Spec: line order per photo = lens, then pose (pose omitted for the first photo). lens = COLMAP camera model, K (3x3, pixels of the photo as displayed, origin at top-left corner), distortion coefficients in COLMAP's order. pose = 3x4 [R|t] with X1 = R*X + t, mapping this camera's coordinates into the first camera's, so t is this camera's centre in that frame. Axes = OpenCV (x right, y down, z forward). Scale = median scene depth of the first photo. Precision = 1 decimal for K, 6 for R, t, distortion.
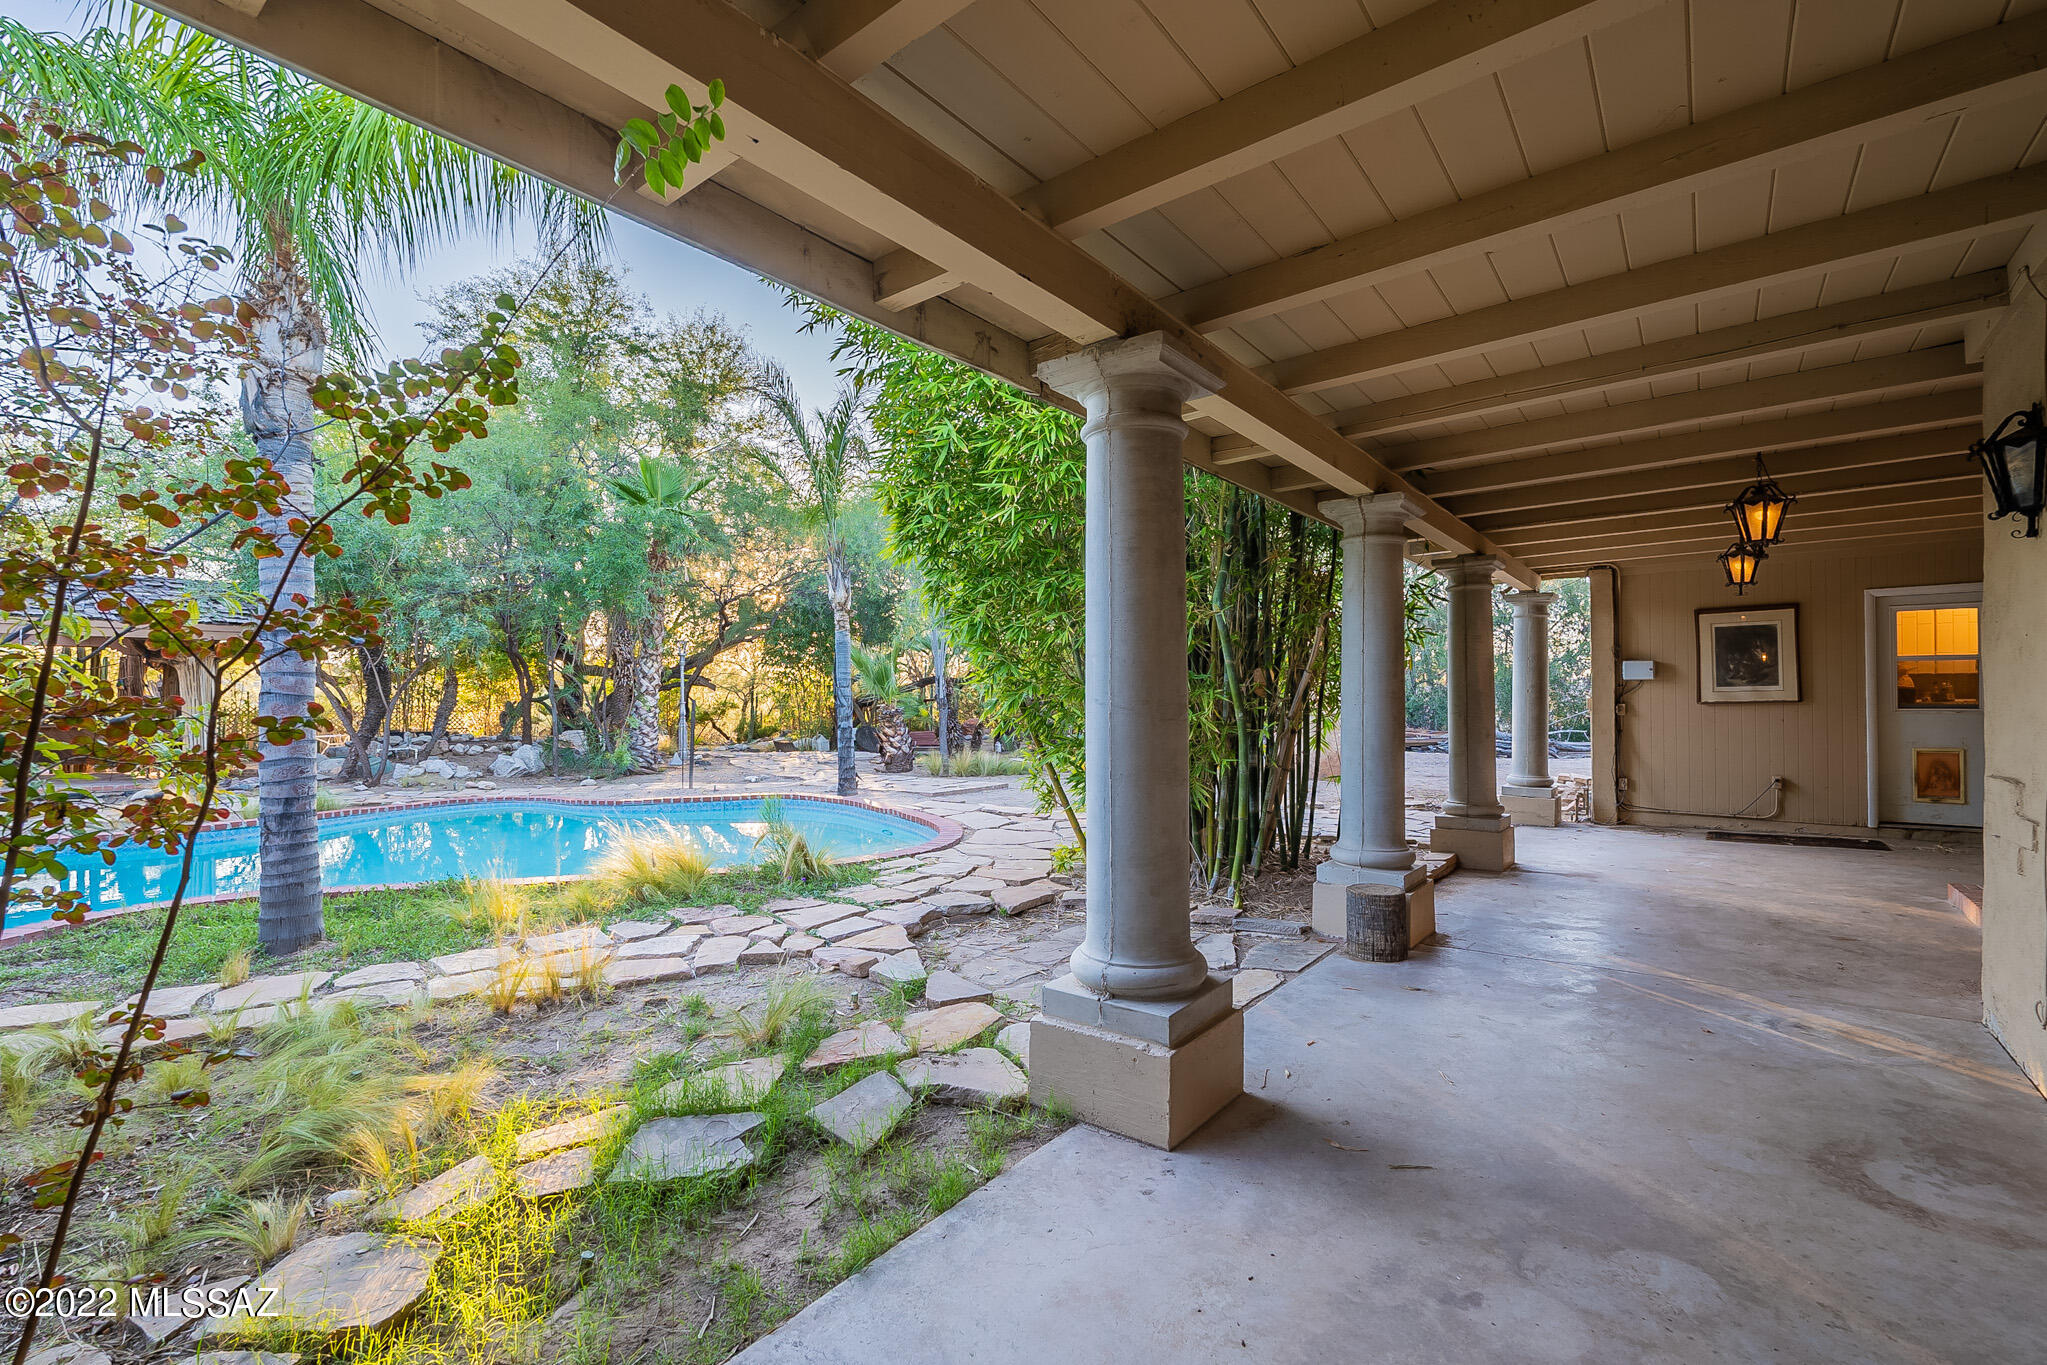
lens RADIAL K [[895.8, 0, 1018.2], [0, 895.8, 686.7], [0, 0, 1]] dist [-0.003547, -0.000439]
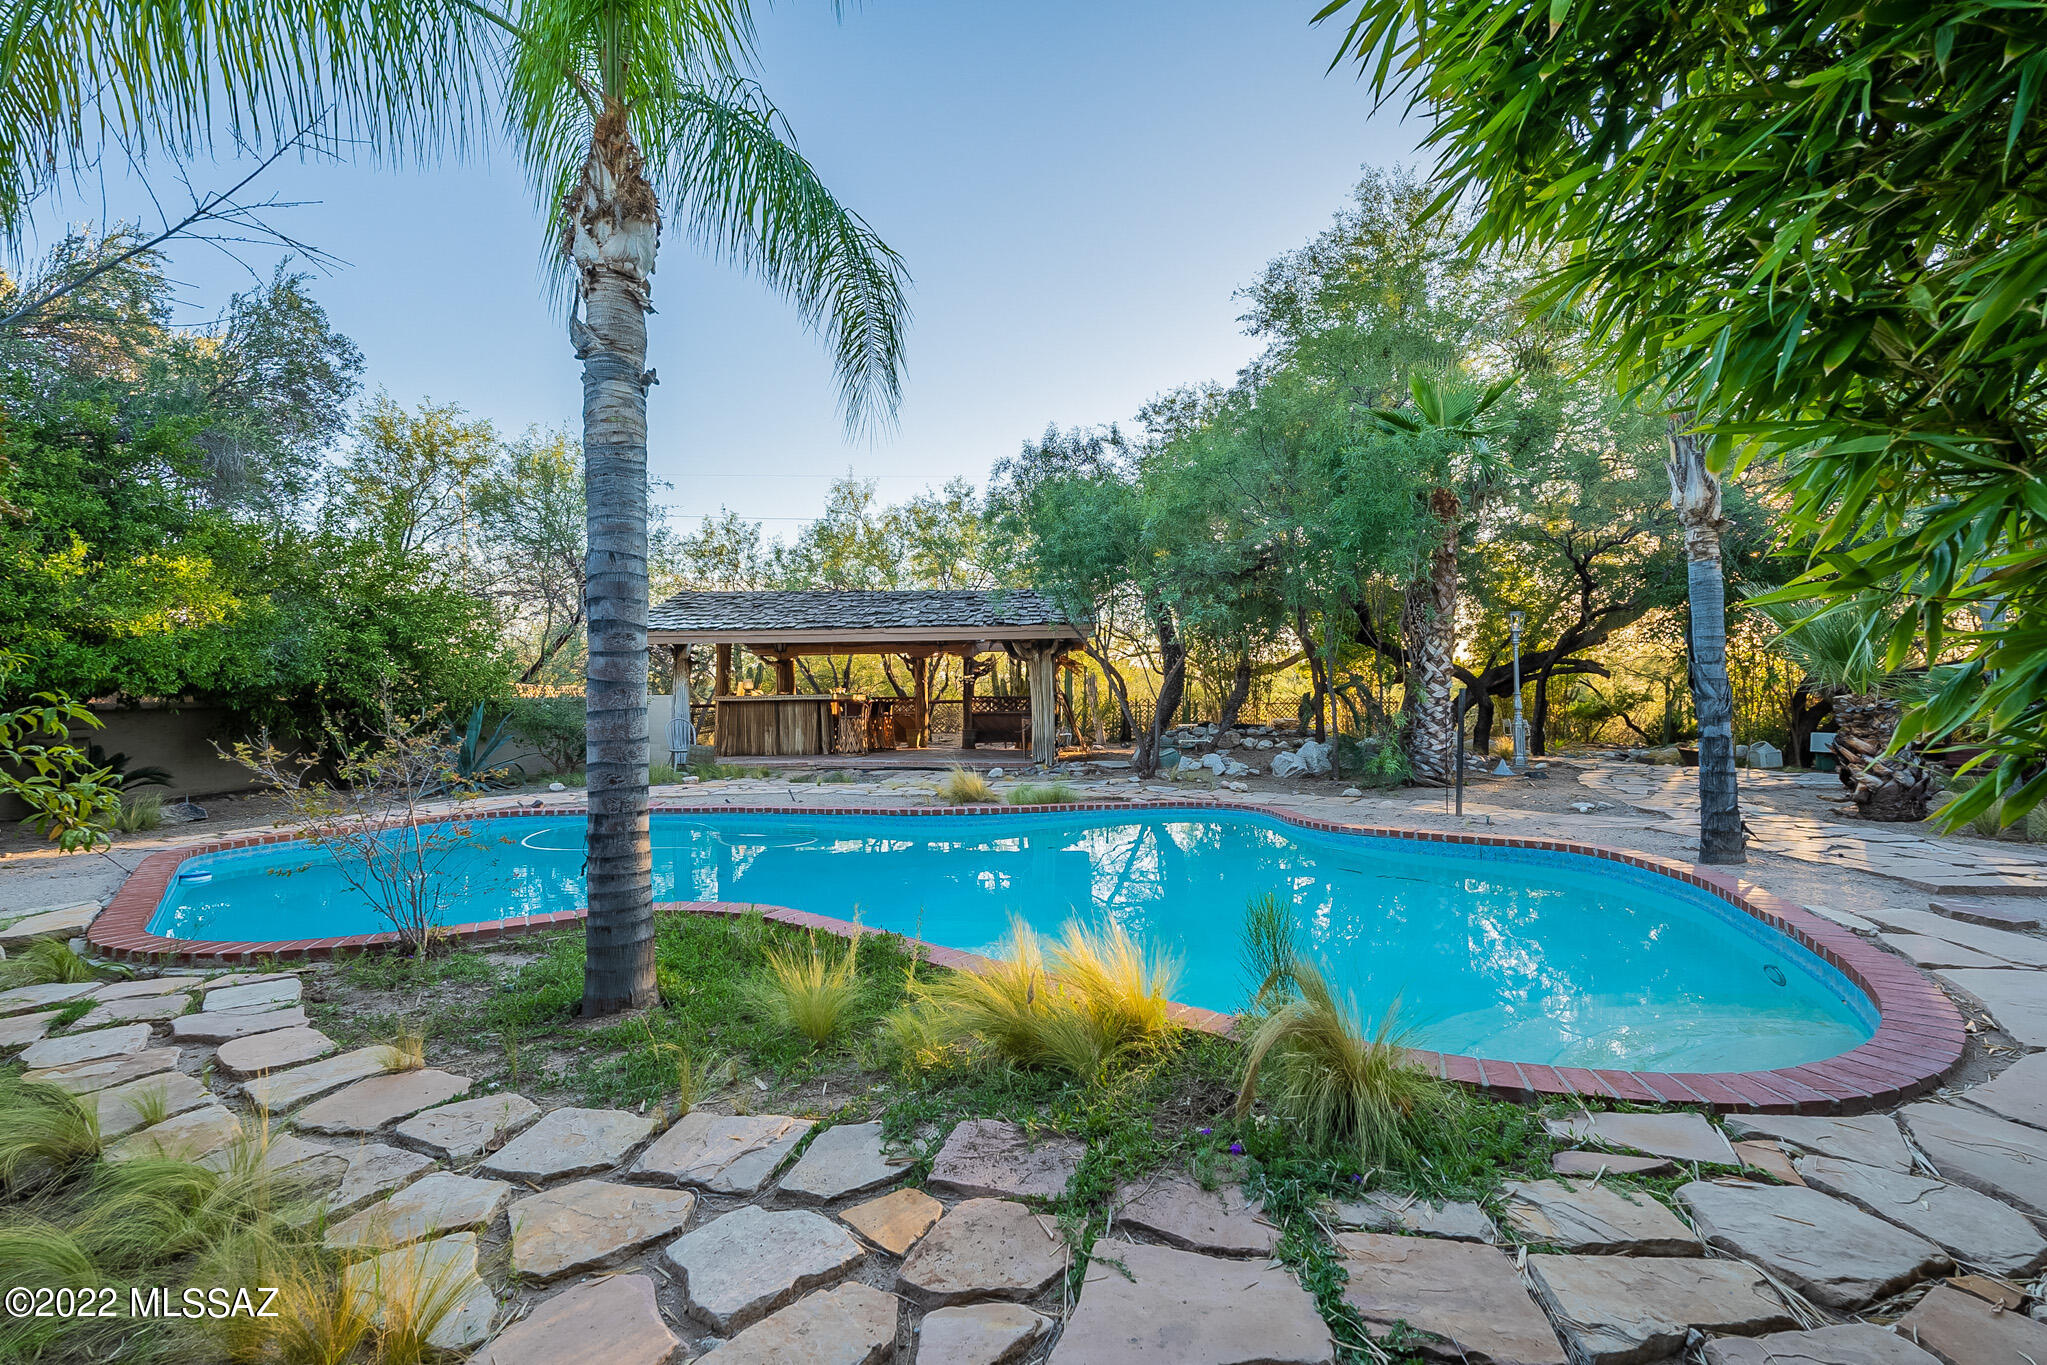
lens RADIAL K [[895.8, 0, 1021.9], [0, 895.8, 677.5], [0, 0, 1]] dist [-0.003547, -0.000439]
pose [[0.573662, -0.018031, -0.818894, 0.008972], [0.016712, 0.999807, -0.010307, 0.006588], [0.818922, -0.007772, 0.573853, 0.275850]]
